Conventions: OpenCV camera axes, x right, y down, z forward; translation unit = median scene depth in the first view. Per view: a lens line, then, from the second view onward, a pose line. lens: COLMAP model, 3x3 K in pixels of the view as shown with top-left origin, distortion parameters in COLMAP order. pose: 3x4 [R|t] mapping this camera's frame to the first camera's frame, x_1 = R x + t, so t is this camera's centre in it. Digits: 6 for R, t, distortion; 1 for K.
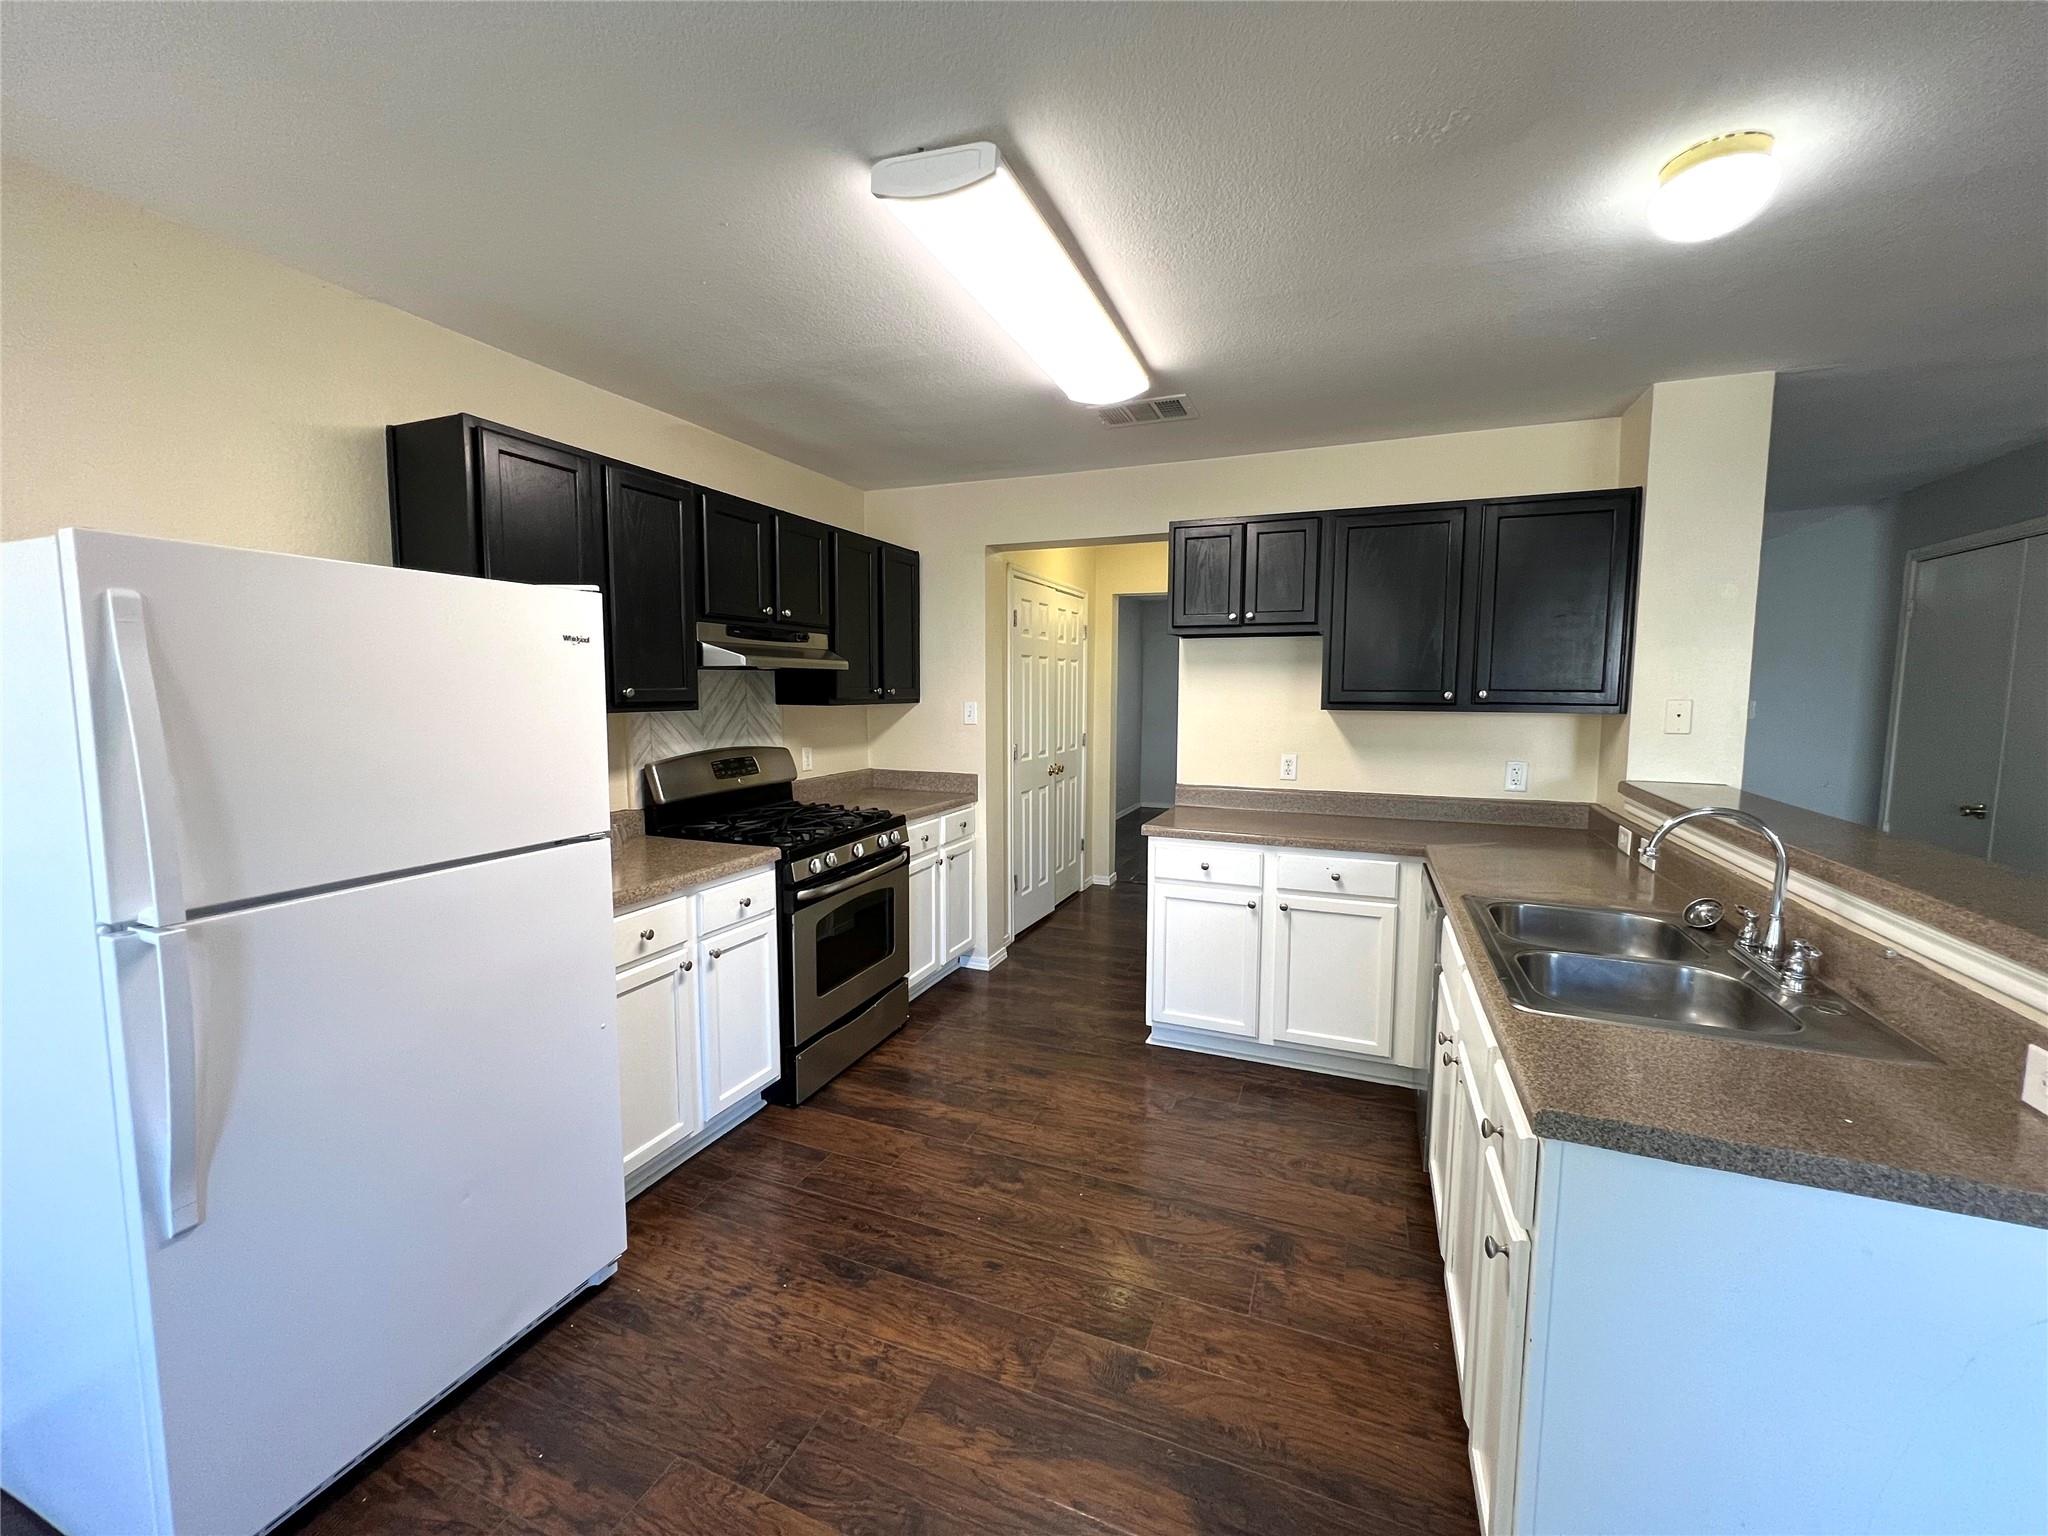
lens RADIAL K [[825.7, 0, 1015.3], [0, 825.7, 762.7], [0, 0, 1]] dist [-0.001670, 0.000610]
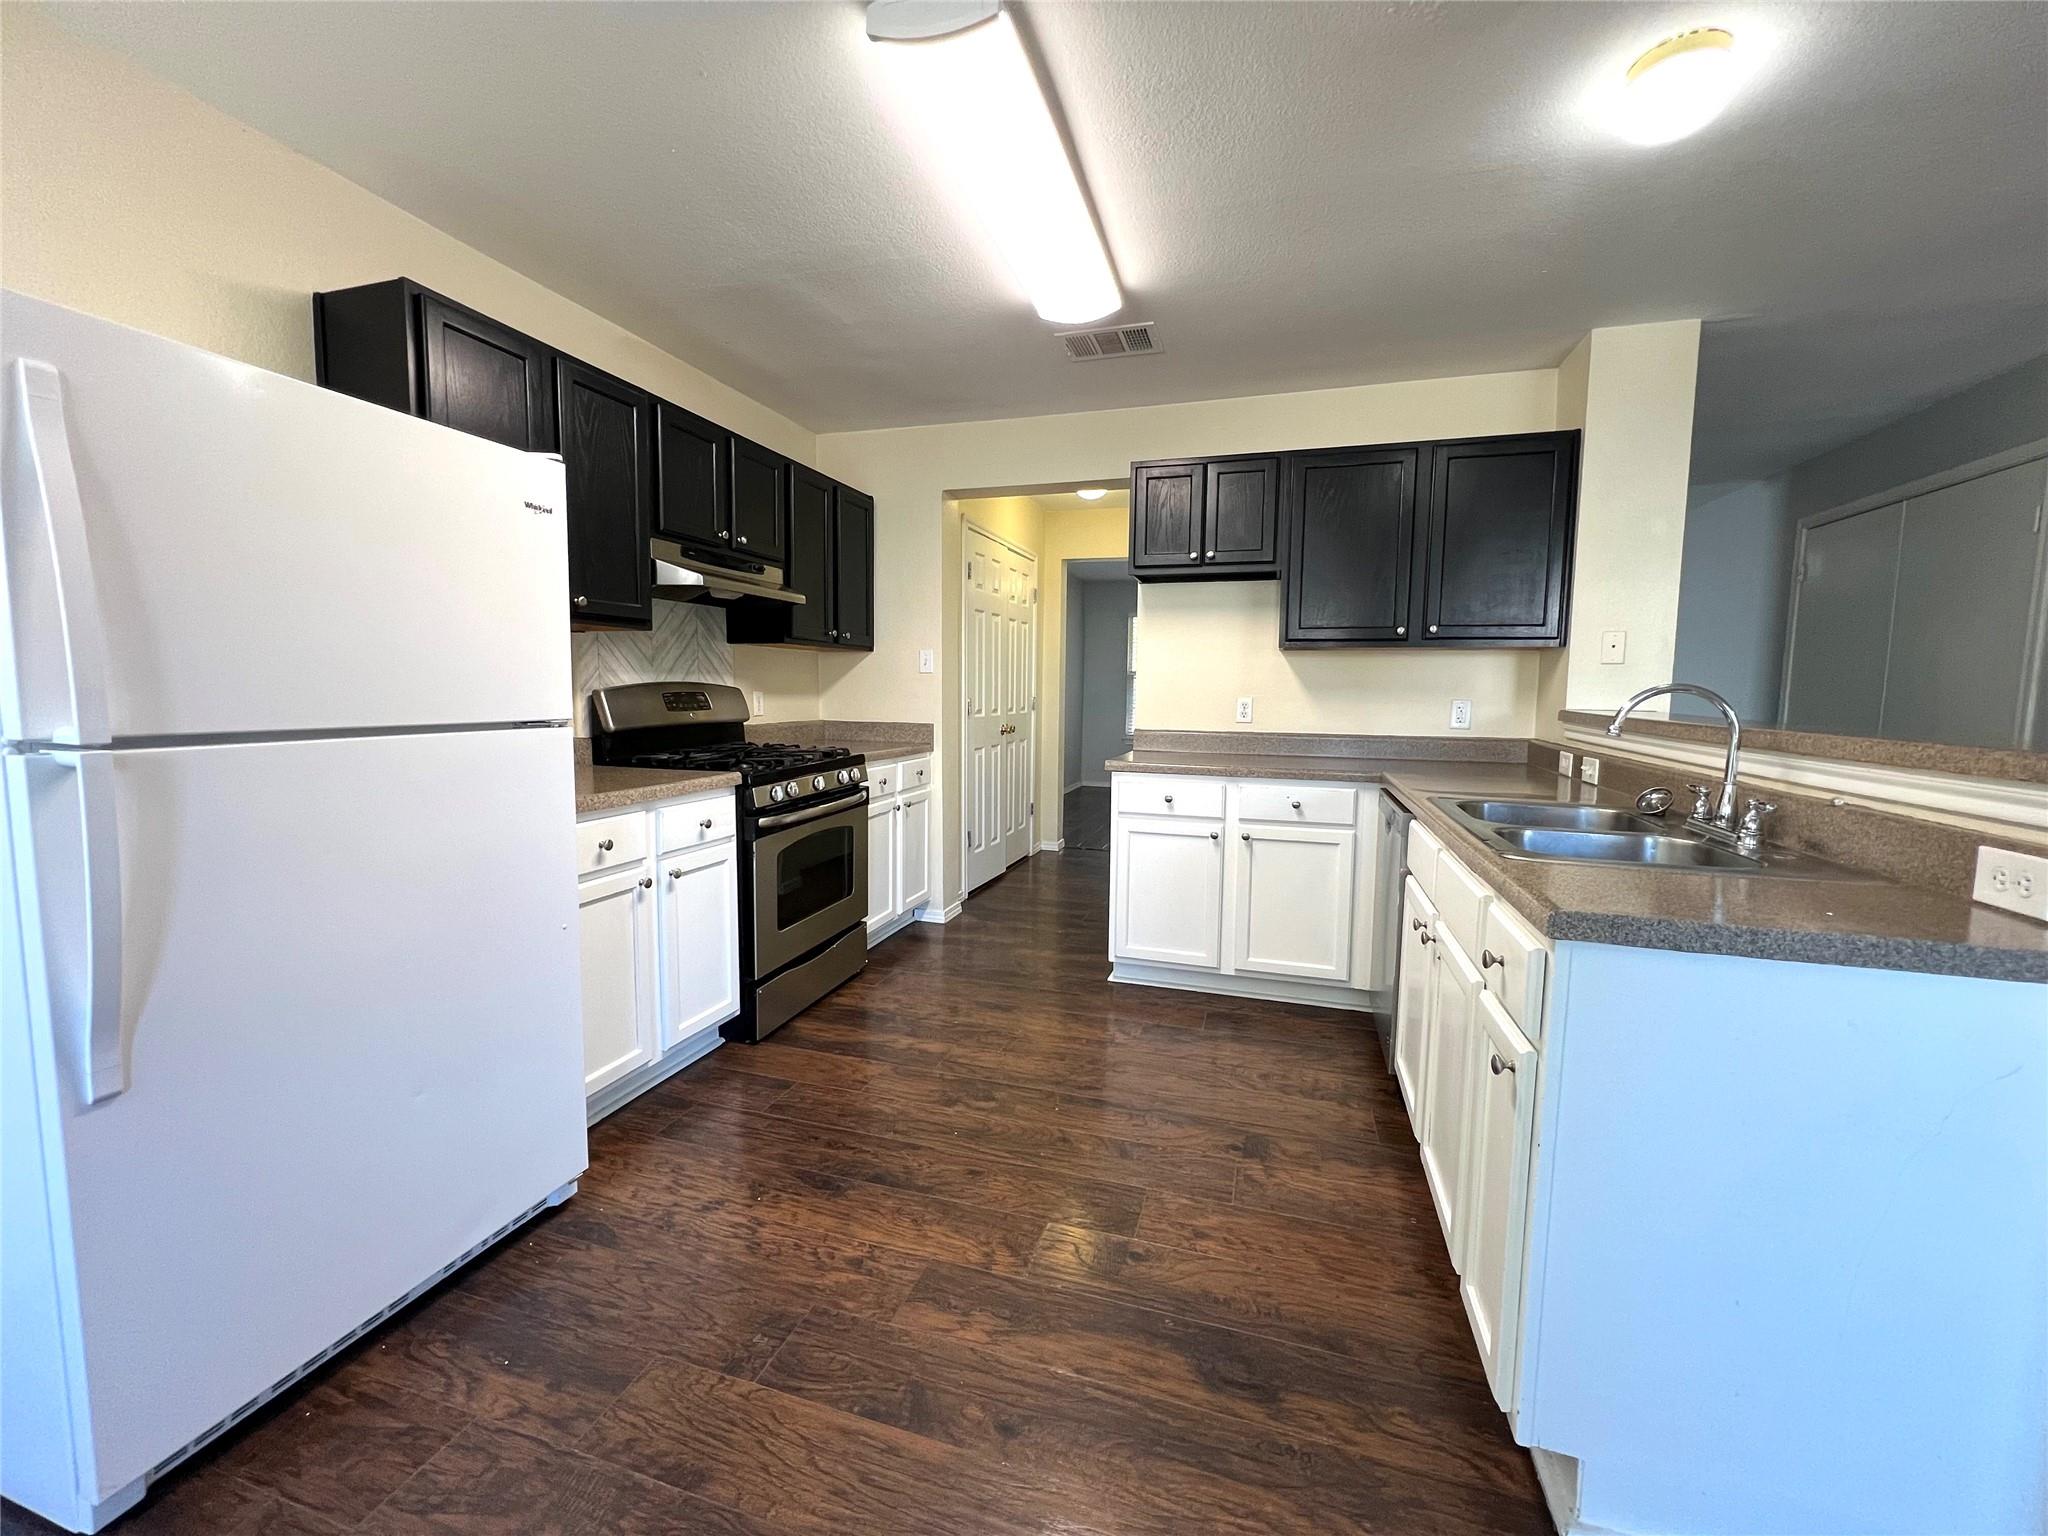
lens RADIAL K [[825.7, 0, 1015.1], [0, 825.7, 763.6], [0, 0, 1]] dist [-0.001670, 0.000610]
pose [[0.996546, 0.000221, 0.083044, -0.052355], [-0.000181, 1.000000, -0.000480, 0.107148], [-0.083044, 0.000463, 0.996546, 0.014507]]
